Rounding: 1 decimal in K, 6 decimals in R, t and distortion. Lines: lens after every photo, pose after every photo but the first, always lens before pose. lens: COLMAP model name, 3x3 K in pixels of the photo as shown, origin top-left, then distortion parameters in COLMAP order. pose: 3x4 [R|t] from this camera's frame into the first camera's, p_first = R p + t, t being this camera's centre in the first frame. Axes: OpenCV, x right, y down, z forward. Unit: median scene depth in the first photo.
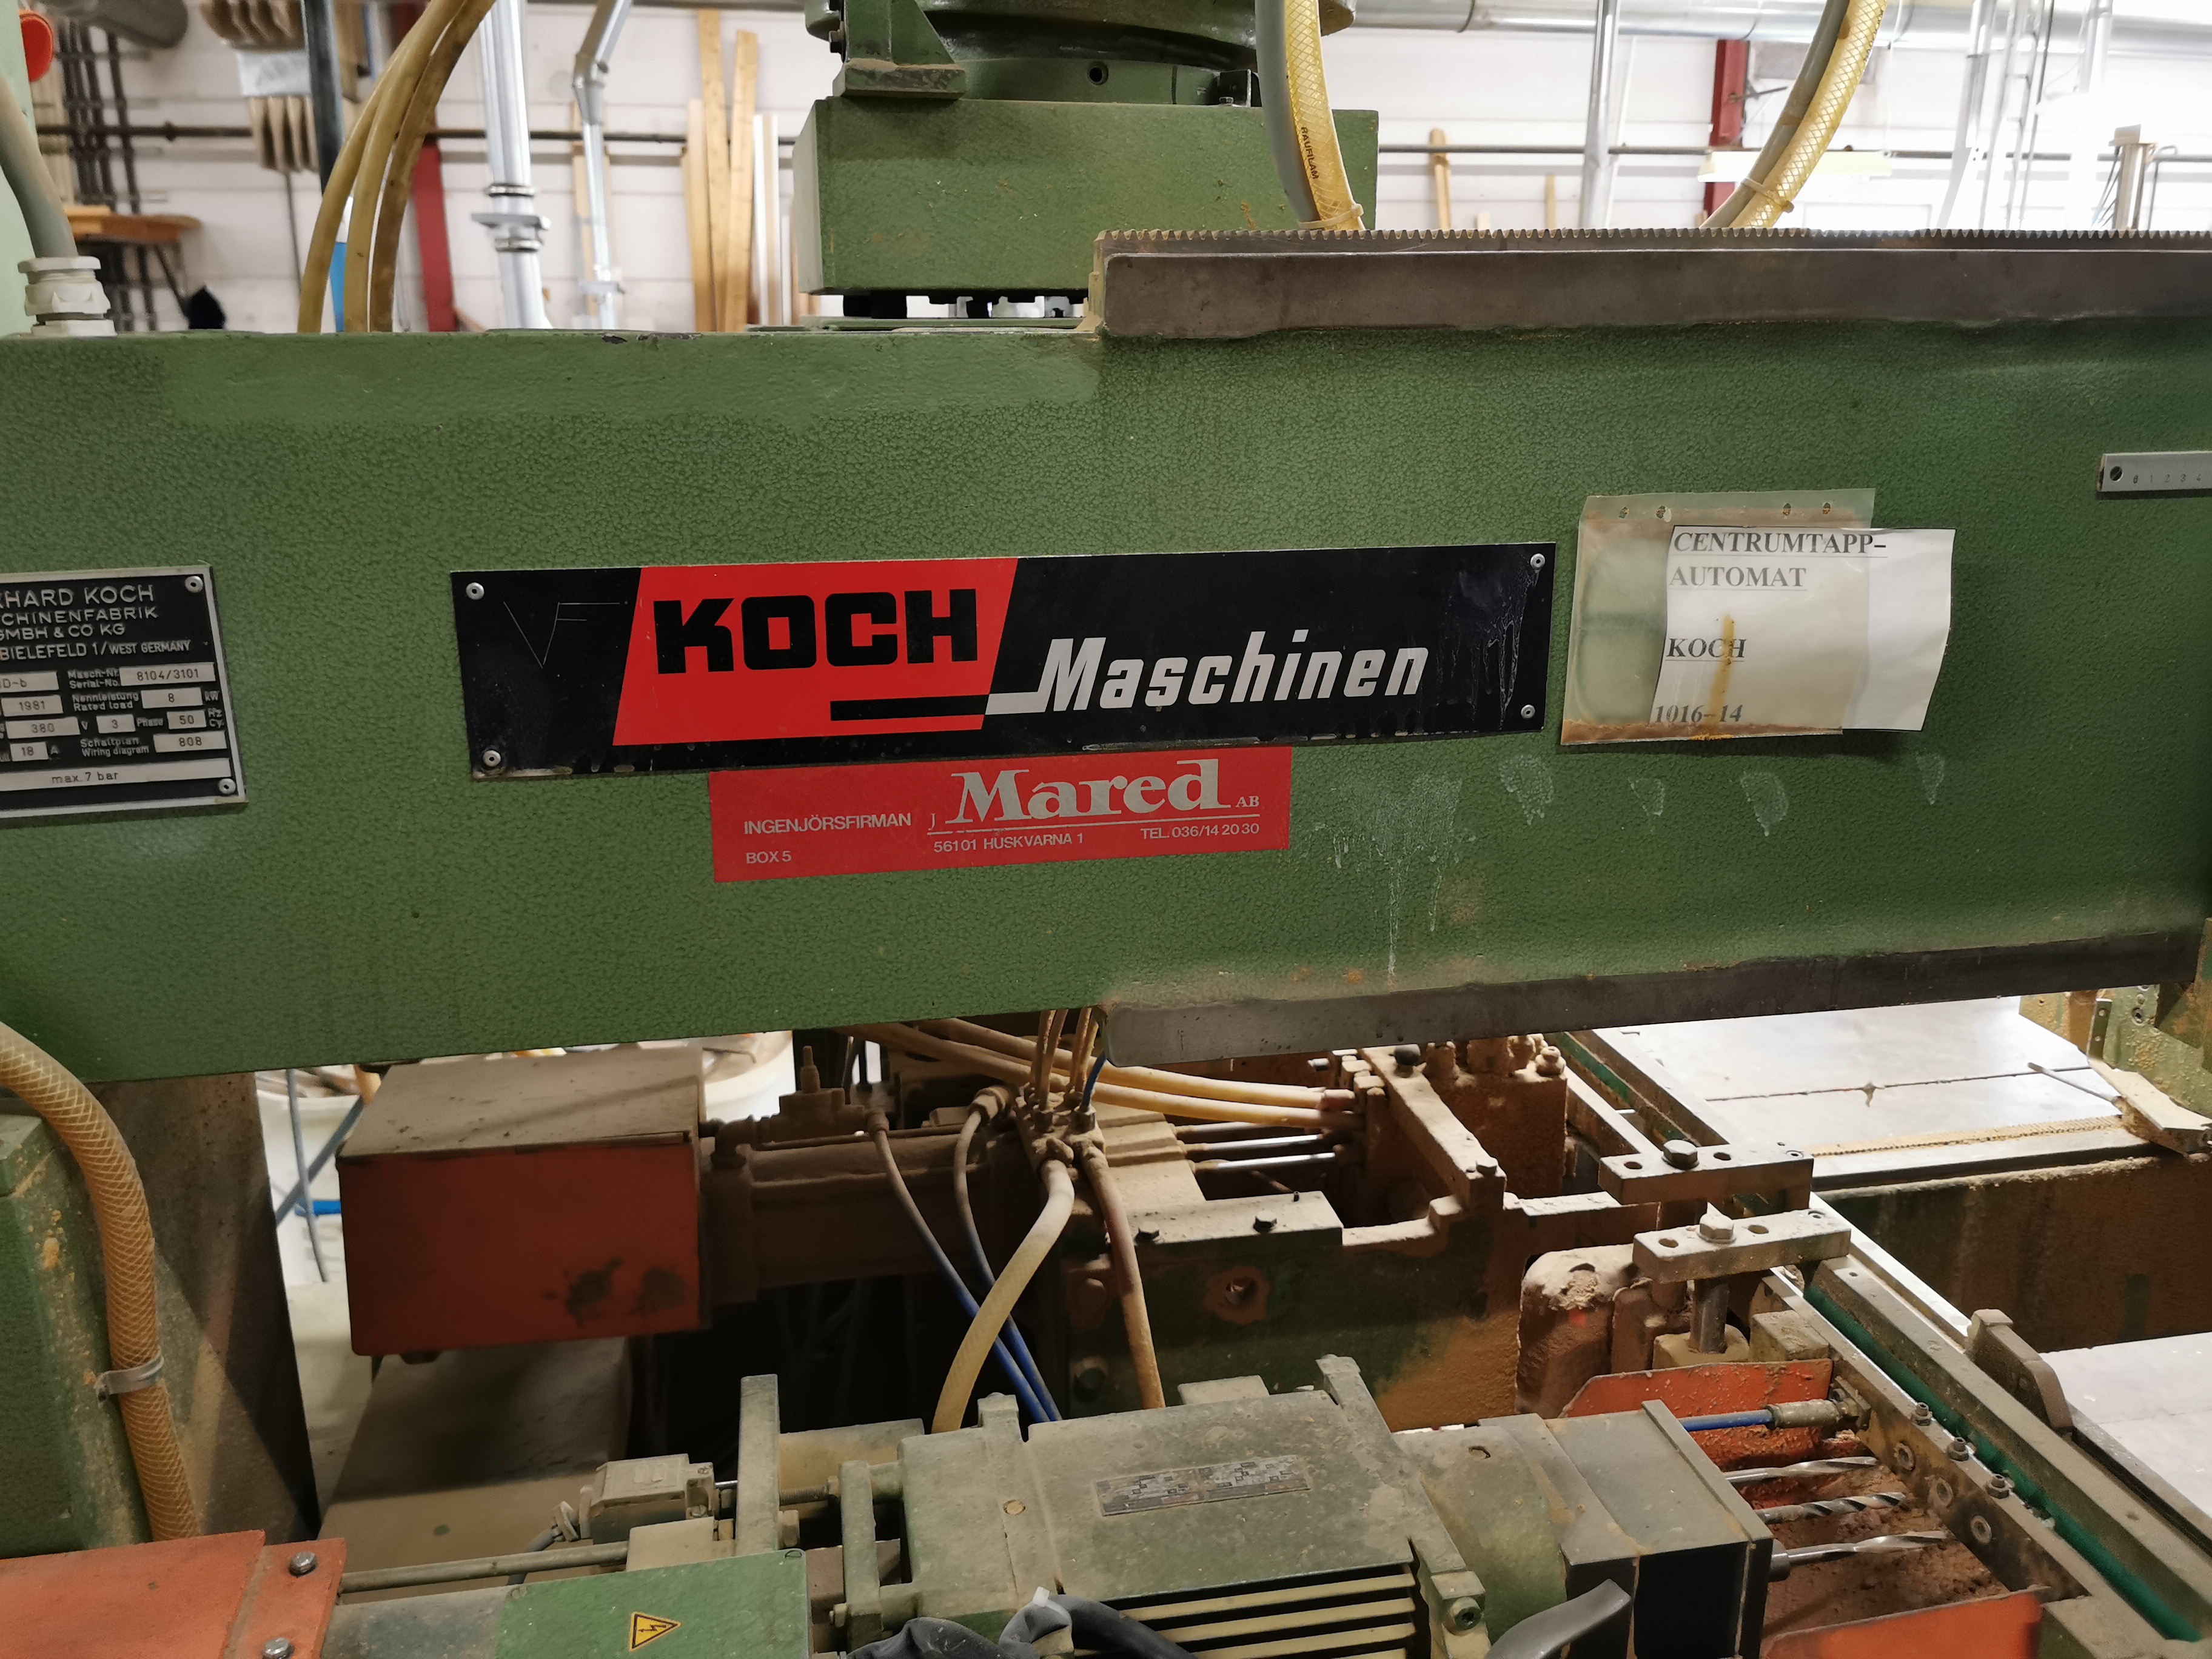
lens RADIAL K [[1721.7, 0, 1092.1], [0, 1721.7, 829.0], [0, 0, 1]] dist [0.051523, -0.079559]
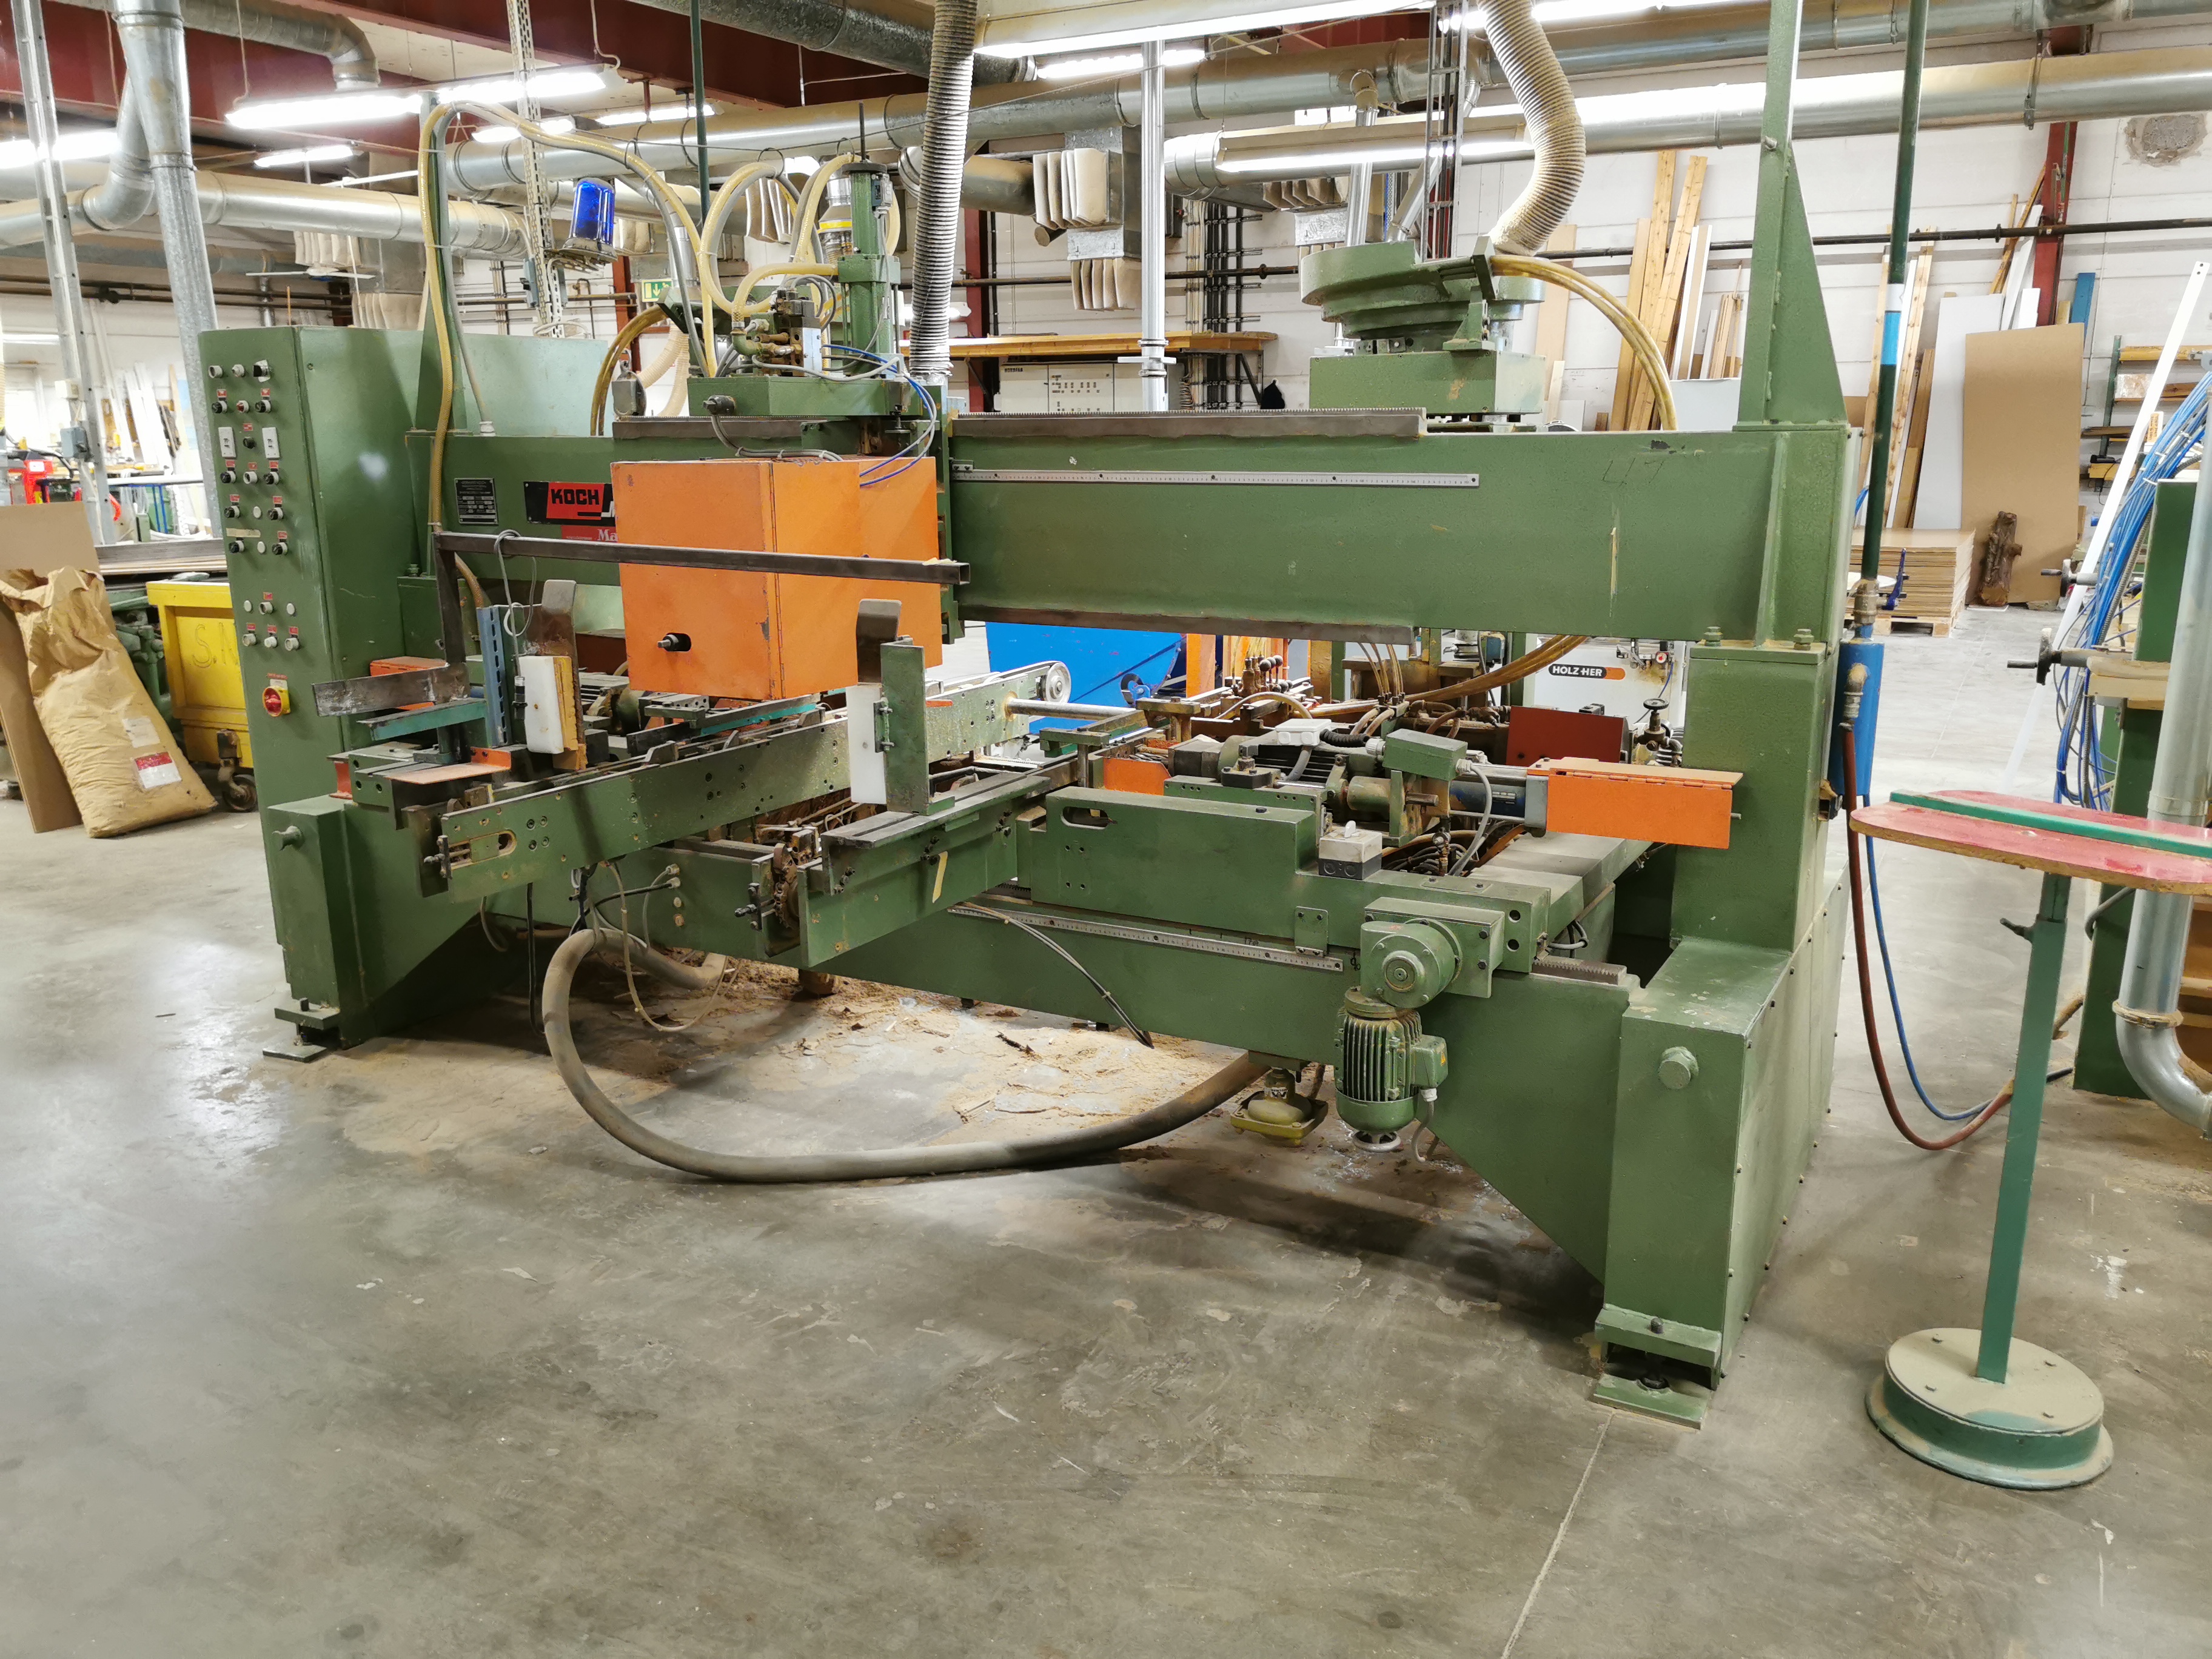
lens RADIAL K [[1715.9, 0, 1106.0], [0, 1715.9, 829.5], [0, 0, 1]] dist [0.066819, -0.087517]
pose [[0.771800, 0.148689, -0.618237, 3.900142], [-0.171978, 0.984851, 0.022165, 0.418125], [0.612167, 0.089216, 0.785679, -1.729191]]
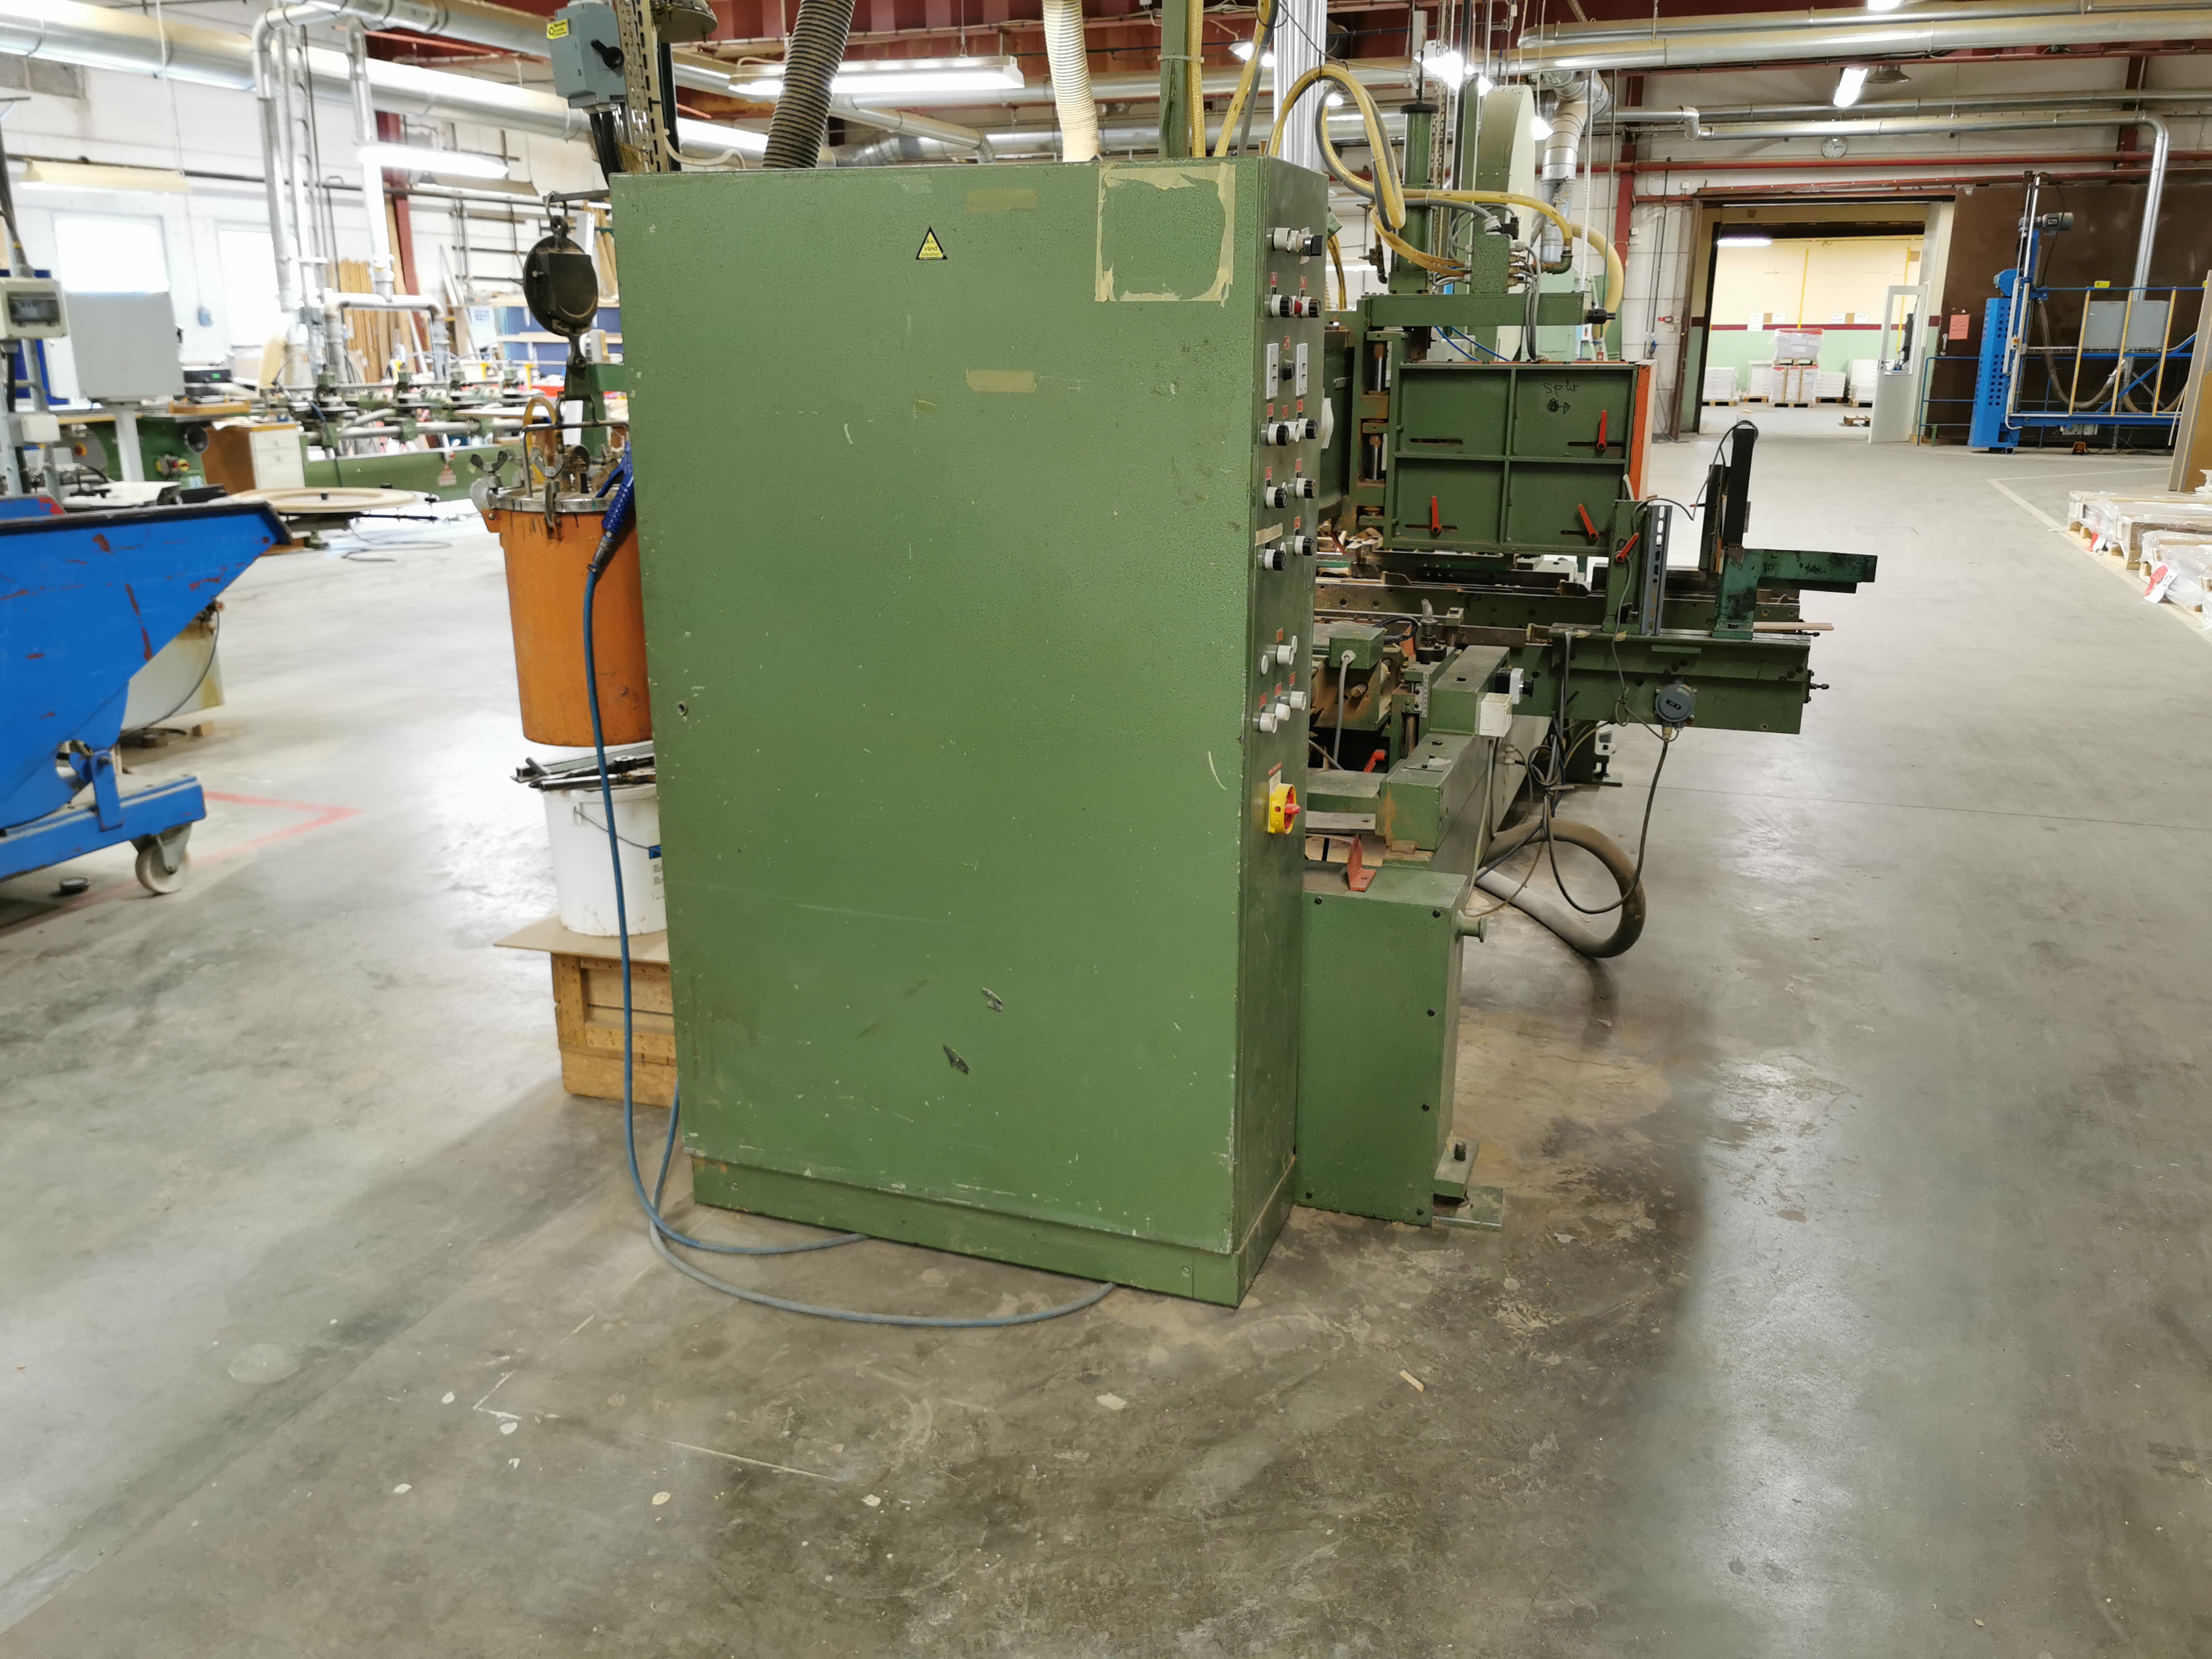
lens RADIAL K [[1739.6, 0, 1111.6], [0, 1739.6, 828.2], [0, 0, 1]] dist [0.033031, -0.072487]
pose [[0.492735, -0.229728, 0.839308, -3.550368], [0.228482, 0.964836, 0.129951, 0.166076], [-0.839648, 0.127735, 0.527897, -0.642100]]
